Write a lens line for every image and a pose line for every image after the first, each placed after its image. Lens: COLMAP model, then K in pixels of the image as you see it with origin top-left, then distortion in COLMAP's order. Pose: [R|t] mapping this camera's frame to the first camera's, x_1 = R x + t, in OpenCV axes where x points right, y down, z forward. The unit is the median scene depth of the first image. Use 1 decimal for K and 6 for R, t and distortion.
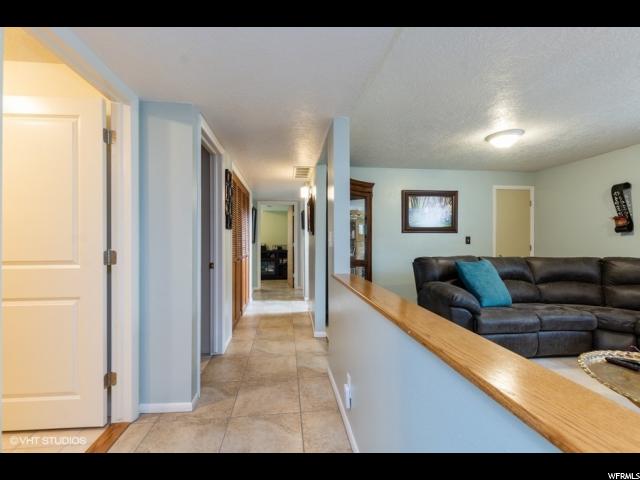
lens RADIAL K [[277.1, 0, 318.4], [0, 277.1, 238.8], [0, 0, 1]] dist [0.004629, -0.000902]
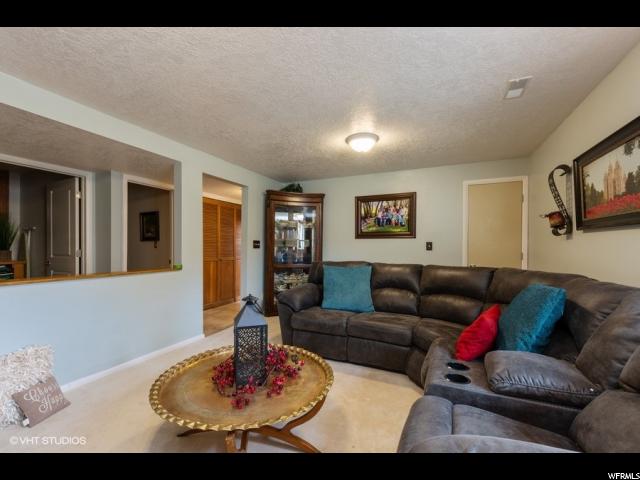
lens RADIAL K [[277.1, 0, 318.4], [0, 277.1, 241.6], [0, 0, 1]] dist [0.004629, -0.000902]
pose [[0.853865, -0.007522, -0.520440, 0.713736], [-0.002005, 0.999841, -0.017741, 0.007314], [0.520490, 0.016191, 0.853714, 0.054440]]
